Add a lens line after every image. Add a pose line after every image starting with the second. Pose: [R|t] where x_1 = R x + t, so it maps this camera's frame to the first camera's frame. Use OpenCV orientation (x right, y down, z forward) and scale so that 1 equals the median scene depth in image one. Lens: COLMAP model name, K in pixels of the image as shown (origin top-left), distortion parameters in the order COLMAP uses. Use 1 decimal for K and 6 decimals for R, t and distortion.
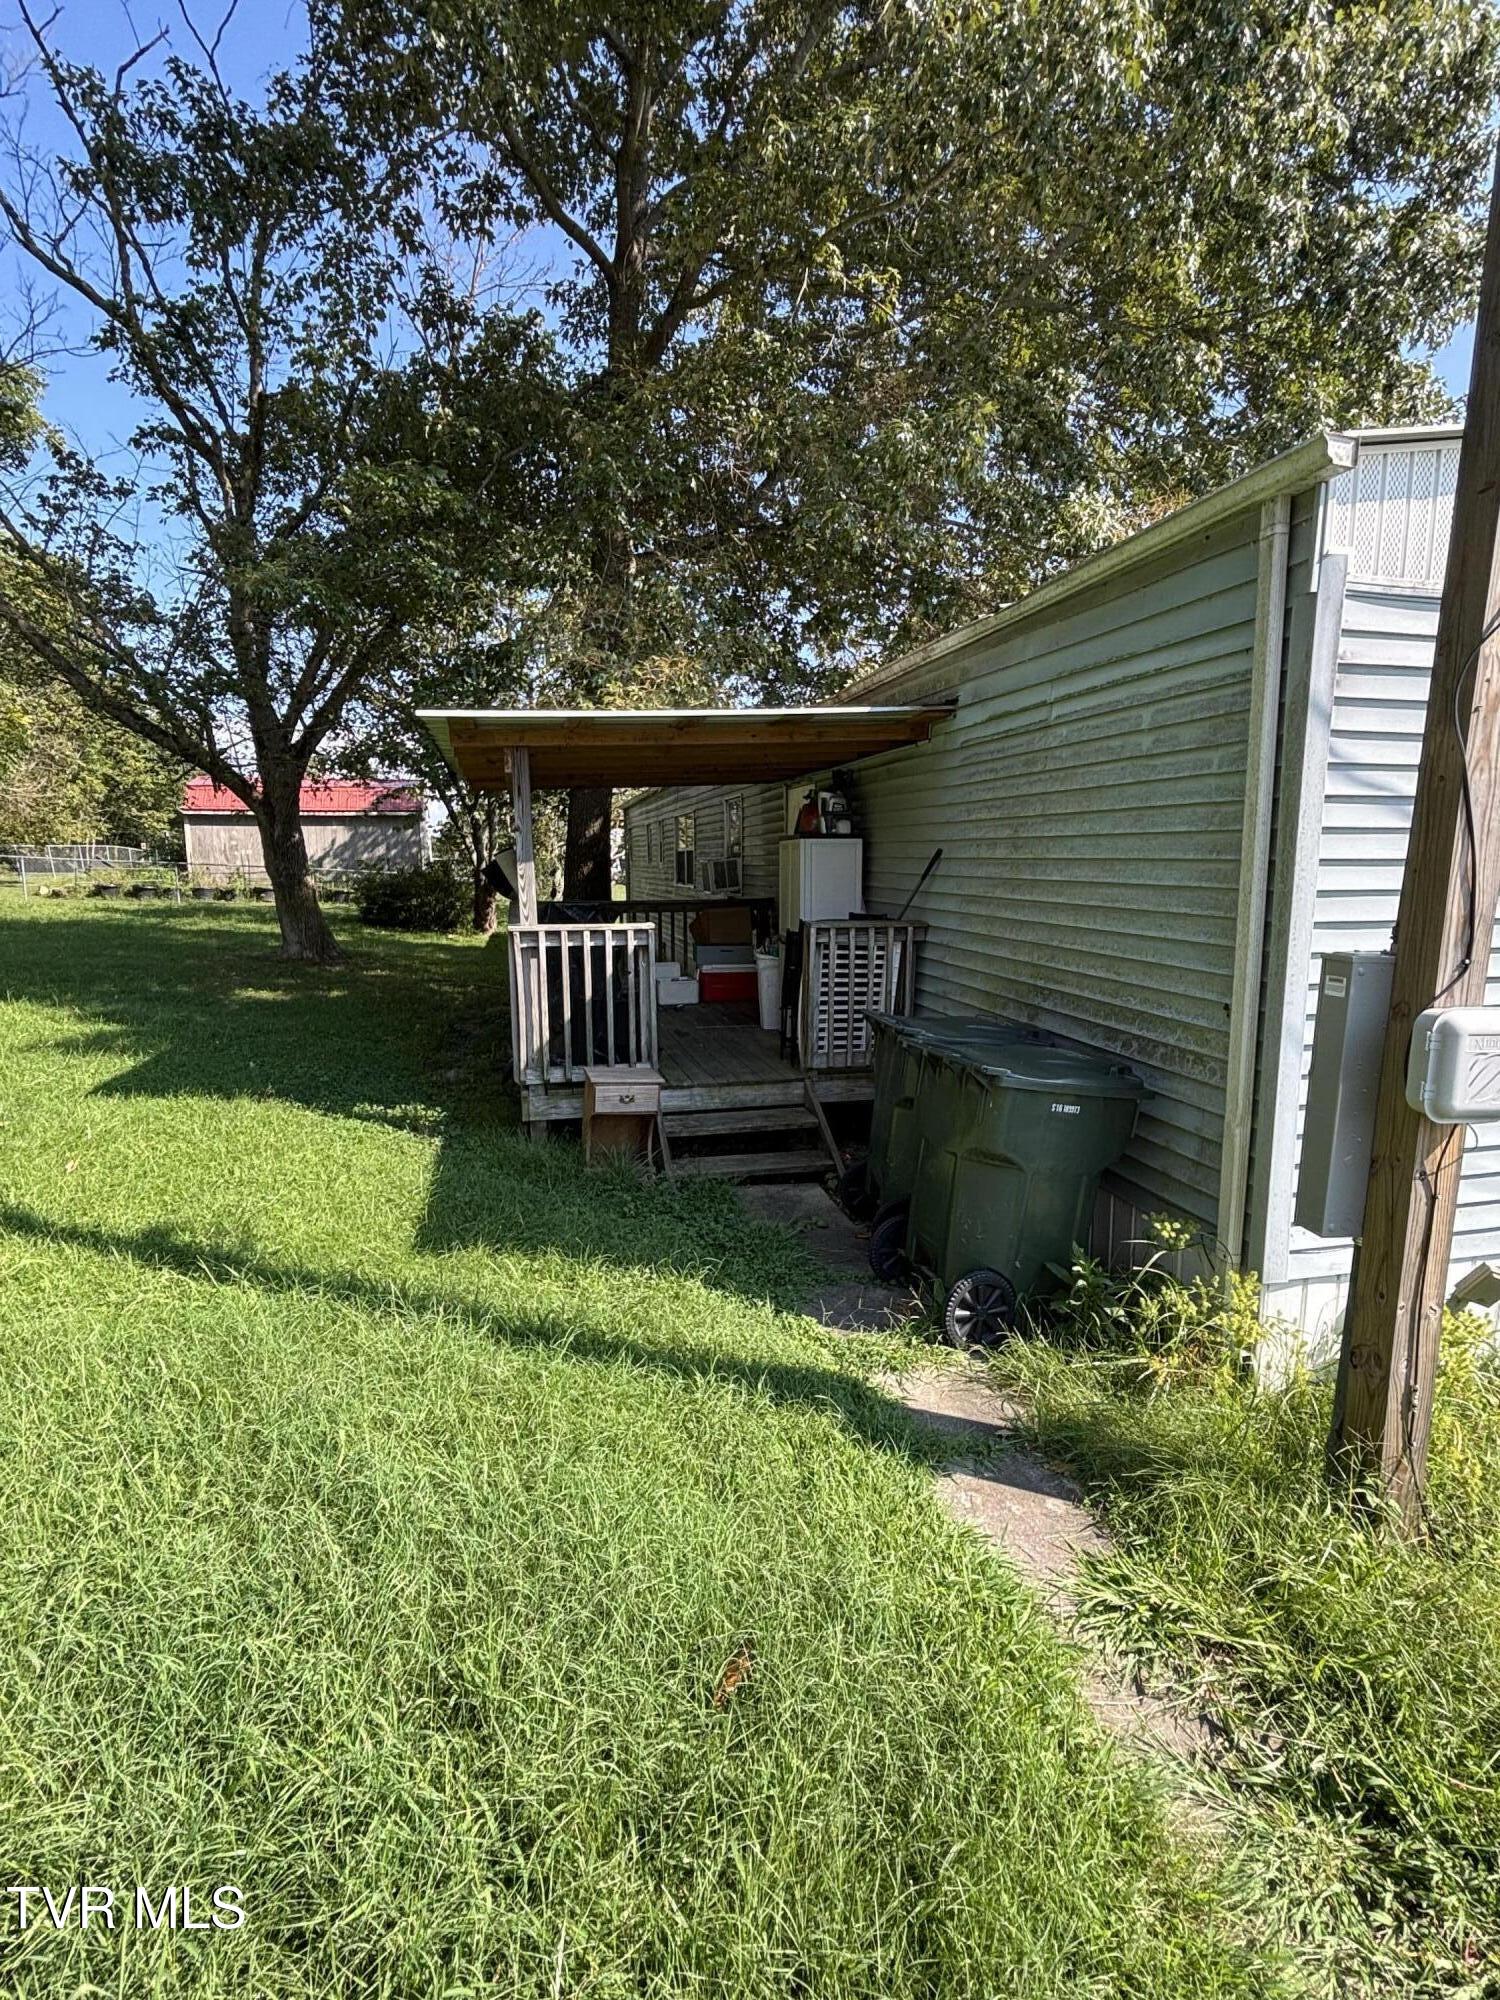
lens RADIAL K [[969.6, 0, 750.0], [0, 969.6, 1000.0], [0, 0, 1]] dist [0.003554, -0.000356]
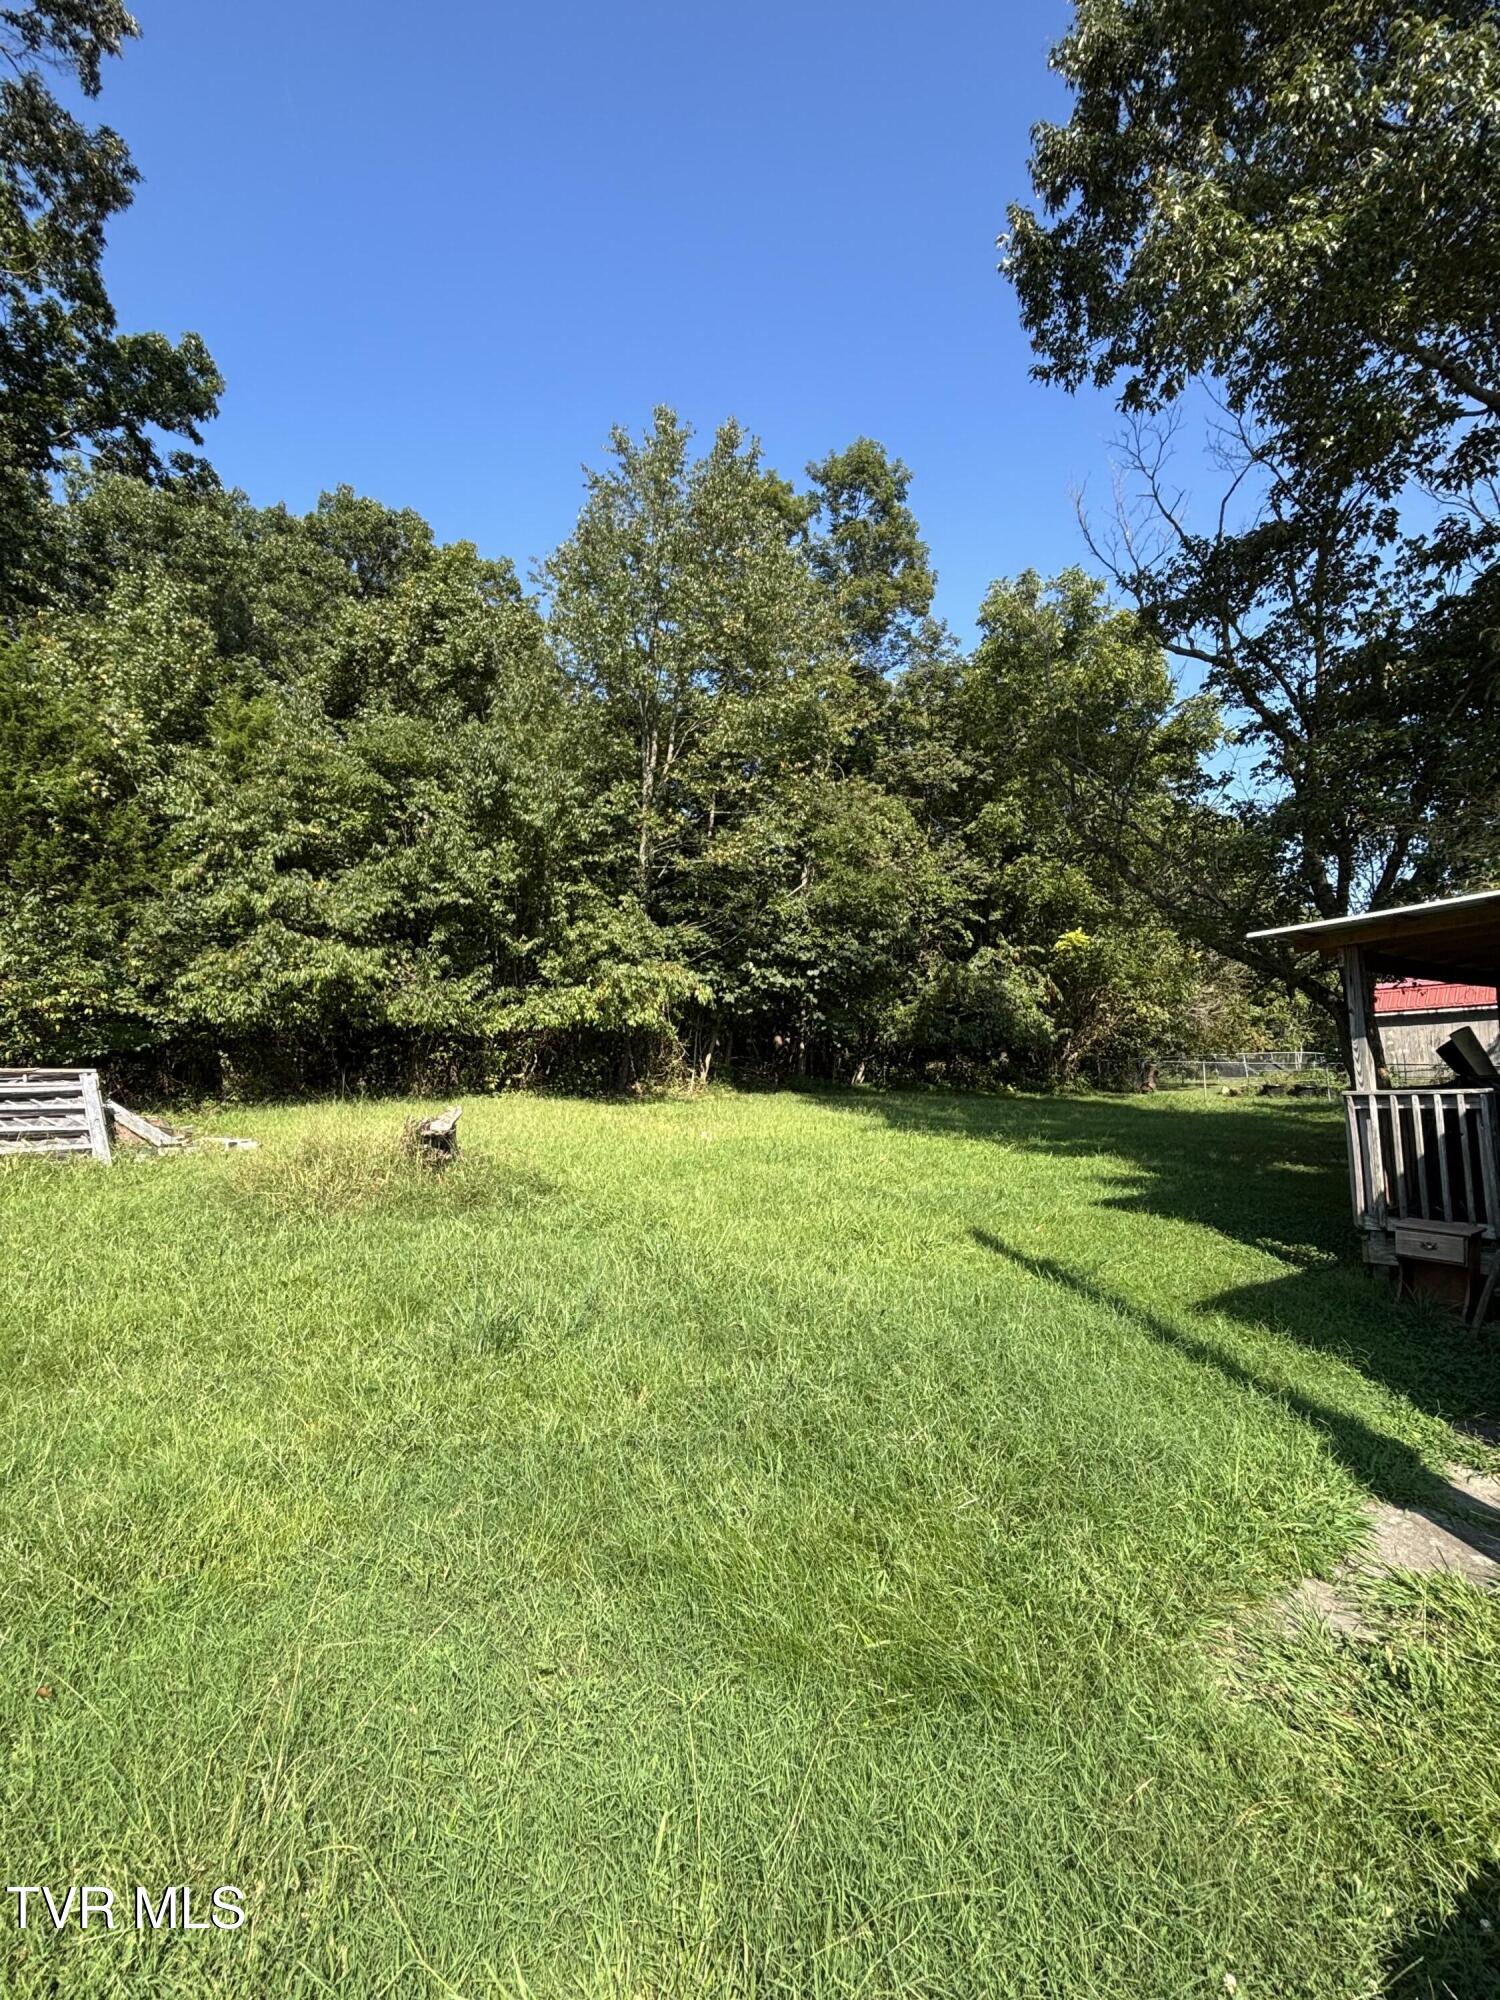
lens RADIAL K [[969.6, 0, 750.0], [0, 969.6, 1000.0], [0, 0, 1]] dist [0.003554, -0.000356]
pose [[0.429998, -0.091609, -0.898170, 0.511947], [-0.099050, 0.984047, -0.147788, 0.061732], [0.897380, 0.152513, 0.414065, -0.173059]]
